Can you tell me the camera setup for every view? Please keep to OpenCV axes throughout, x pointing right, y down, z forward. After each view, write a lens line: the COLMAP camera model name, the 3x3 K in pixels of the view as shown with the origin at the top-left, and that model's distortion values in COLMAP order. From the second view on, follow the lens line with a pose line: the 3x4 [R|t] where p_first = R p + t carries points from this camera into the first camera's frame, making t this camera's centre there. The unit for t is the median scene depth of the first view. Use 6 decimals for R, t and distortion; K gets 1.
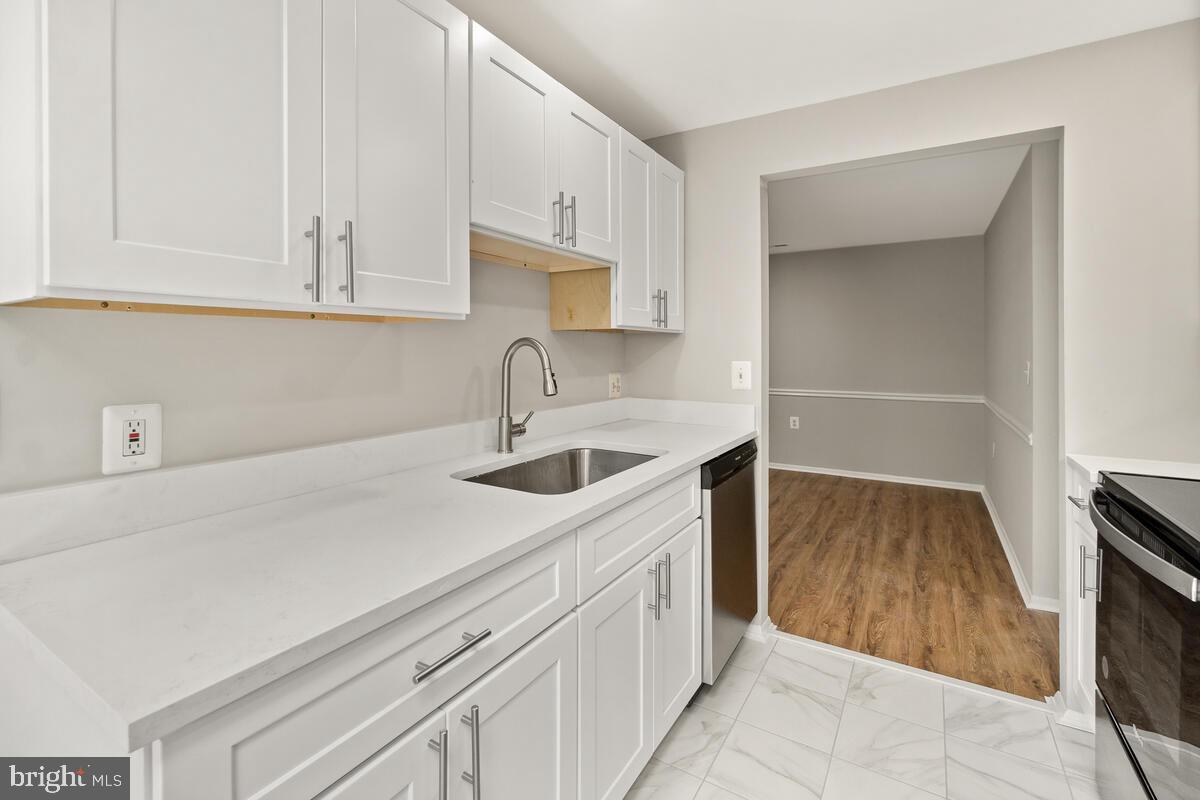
lens RADIAL K [[531.2, 0, 581.5], [0, 531.2, 360.8], [0, 0, 1]] dist [0.005370, 0.000180]
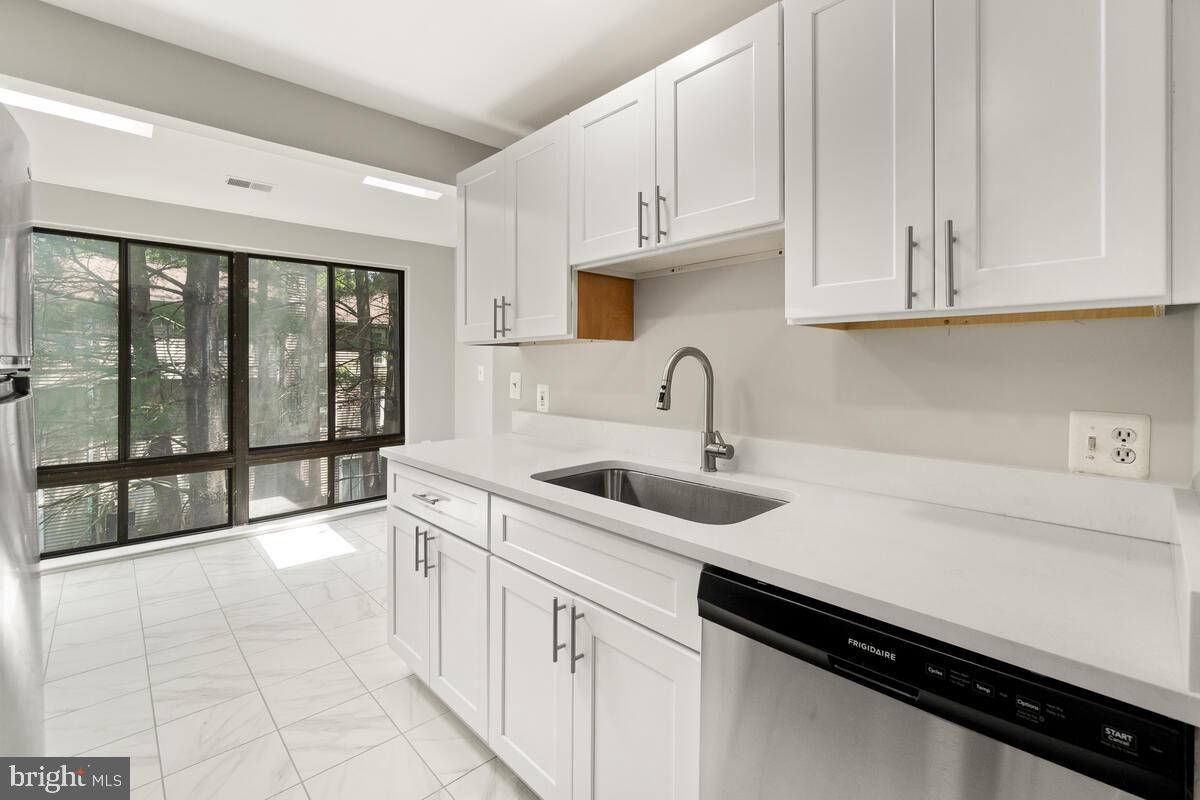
lens RADIAL K [[531.2, 0, 586.6], [0, 531.2, 365.4], [0, 0, 1]] dist [0.005370, 0.000180]
pose [[-0.255432, 0.006285, -0.966807, 0.787422], [-0.016885, 0.999797, 0.010961, -0.017152], [0.966680, 0.019124, -0.255274, 1.012414]]
